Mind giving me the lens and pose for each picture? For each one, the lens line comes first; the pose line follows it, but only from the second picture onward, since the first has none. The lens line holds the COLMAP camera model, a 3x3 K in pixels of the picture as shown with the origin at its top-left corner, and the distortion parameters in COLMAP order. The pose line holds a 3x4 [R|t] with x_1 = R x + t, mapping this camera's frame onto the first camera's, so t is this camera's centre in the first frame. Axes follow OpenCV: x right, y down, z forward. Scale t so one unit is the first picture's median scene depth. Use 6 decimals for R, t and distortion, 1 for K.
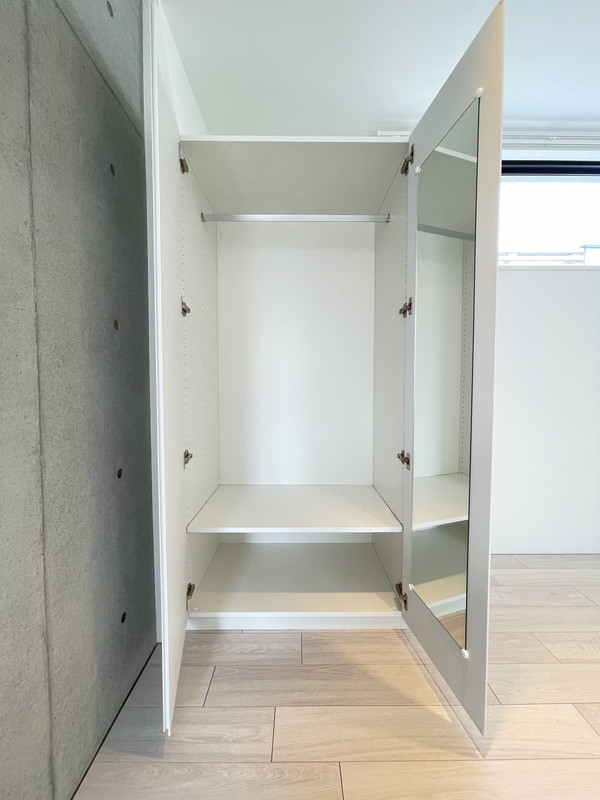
lens RADIAL K [[322.8, 0, 300.0], [0, 322.8, 400.0], [0, 0, 1]] dist [-0.002073, -0.000044]
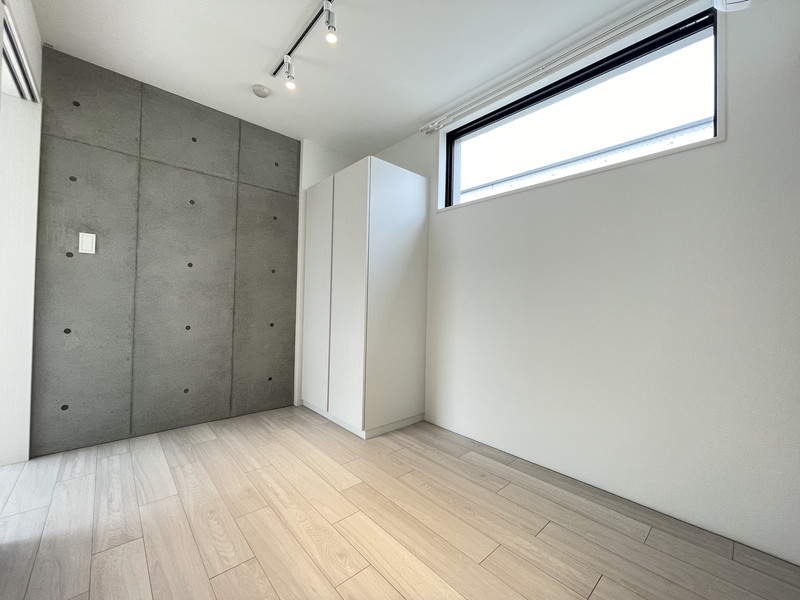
lens RADIAL K [[322.8, 0, 400.0], [0, 322.8, 300.0], [0, 0, 1]] dist [-0.002073, -0.000044]
pose [[0.668082, 0.010505, -0.744014, 1.903218], [-0.058419, 0.997554, -0.038372, 0.050140], [0.741791, 0.069100, 0.667061, -0.035658]]
